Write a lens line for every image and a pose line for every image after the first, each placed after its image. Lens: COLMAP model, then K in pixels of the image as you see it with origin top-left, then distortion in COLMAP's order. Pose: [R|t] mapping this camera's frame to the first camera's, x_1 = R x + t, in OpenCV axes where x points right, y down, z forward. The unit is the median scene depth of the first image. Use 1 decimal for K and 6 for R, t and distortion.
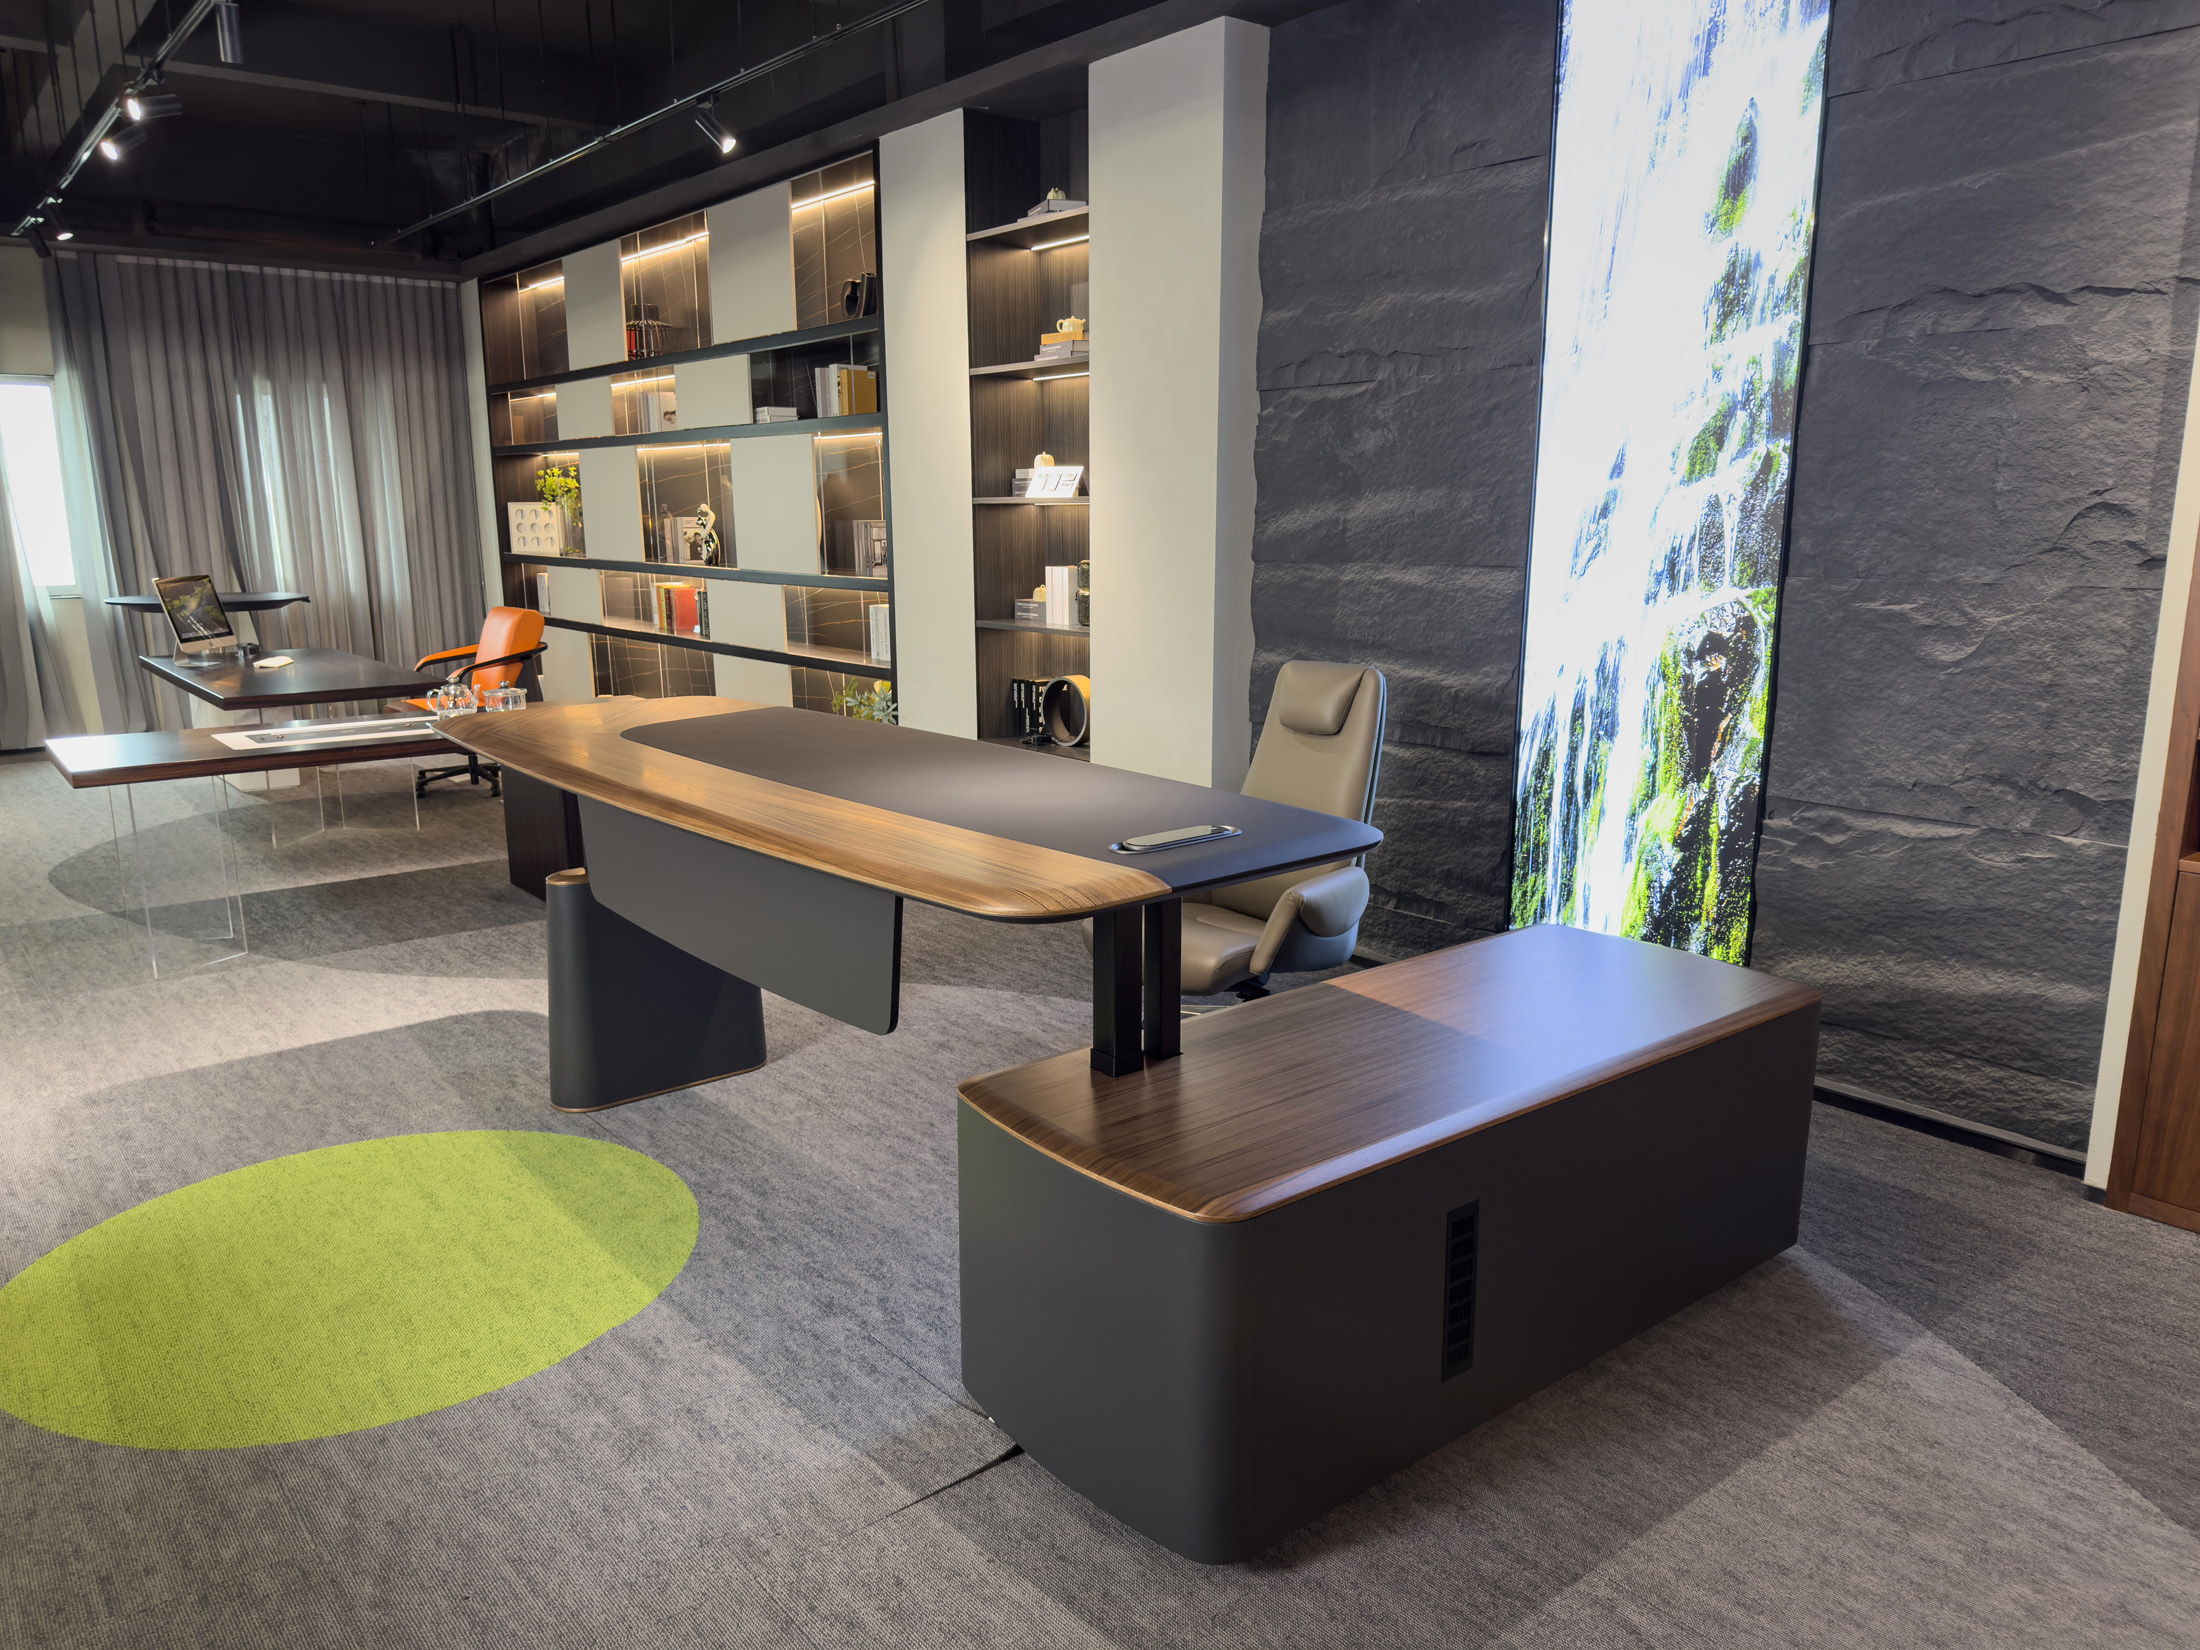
lens RADIAL K [[1550.2, 0, 1079.8], [0, 1550.2, 828.7], [0, 0, 1]] dist [0.111262, -0.168069]
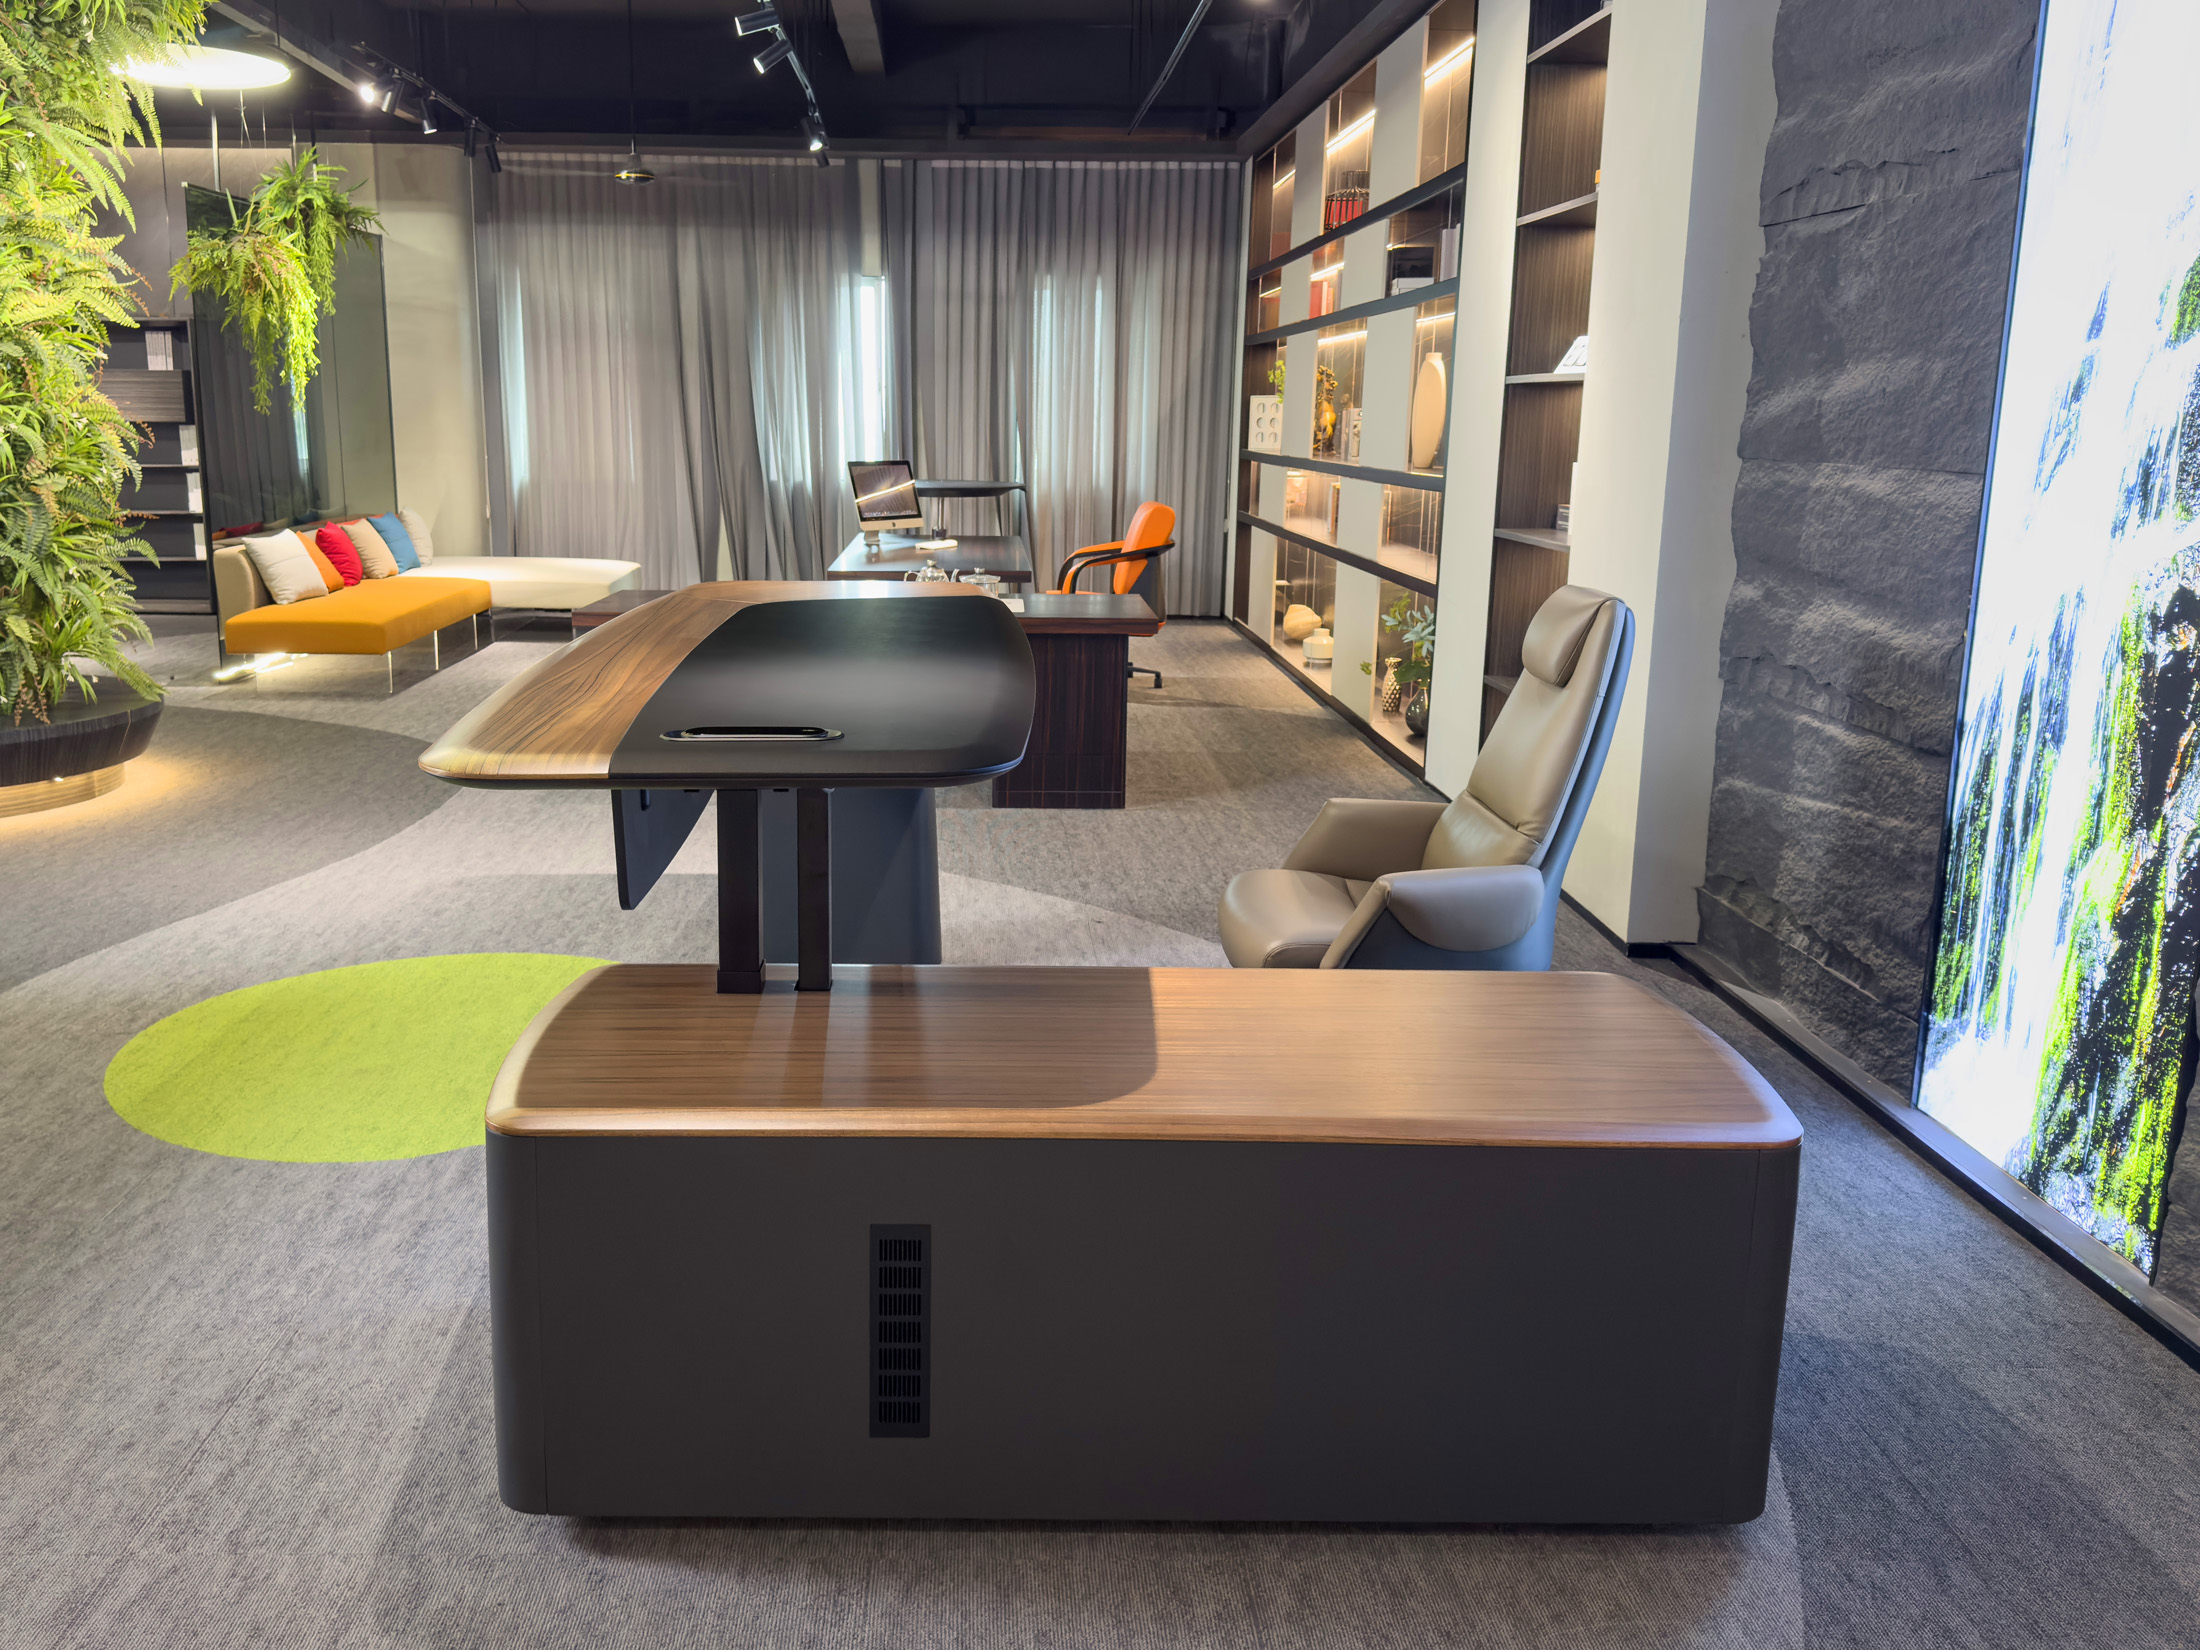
lens RADIAL K [[1793.0, 0, 971.7], [0, 1793.0, 756.7], [0, 0, 1]] dist [0.012890, -0.011936]
pose [[0.784282, 0.130492, -0.606526, 0.459092], [-0.137136, 0.989911, 0.035649, -0.019954], [0.605058, 0.055218, 0.794264, 0.162843]]
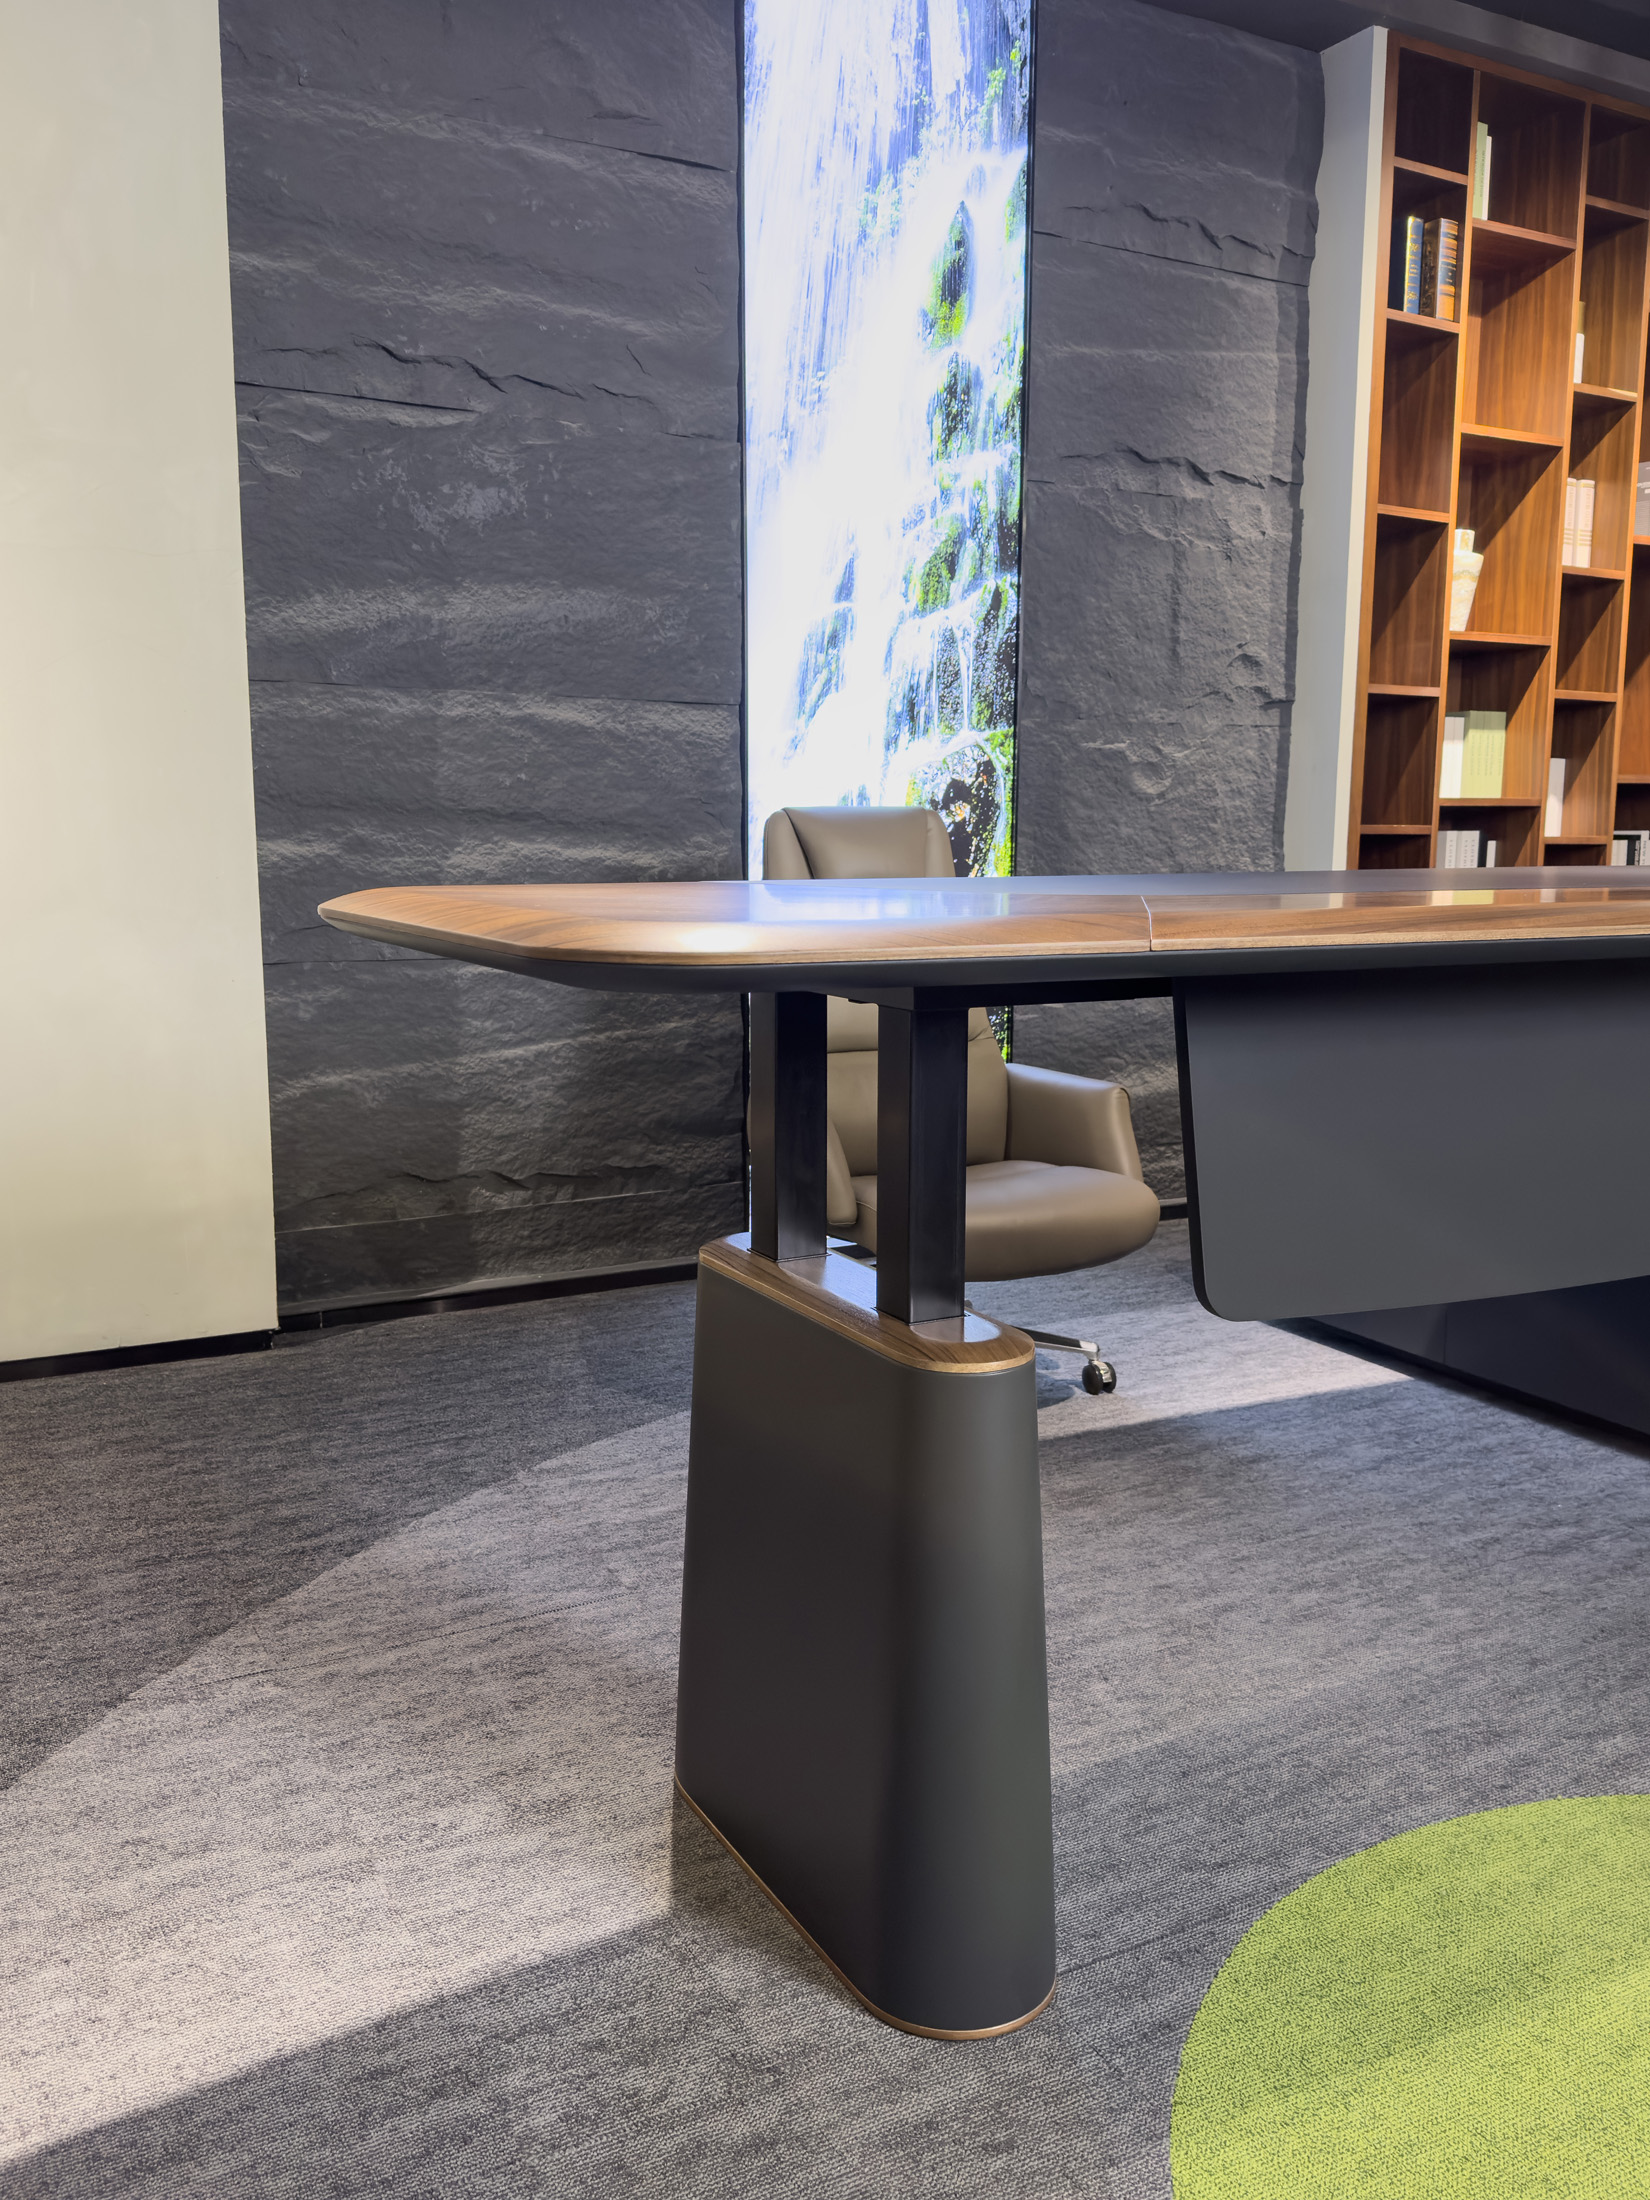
lens RADIAL K [[1772.6, 0, 831.5], [0, 1772.6, 1107.8], [0, 0, 1]] dist [0.185842, -0.398136]
pose [[0.172118, -0.144274, 0.974454, -0.664198], [0.195493, 0.974544, 0.109757, -0.064268], [-0.965483, 0.171607, 0.195942, 0.884816]]
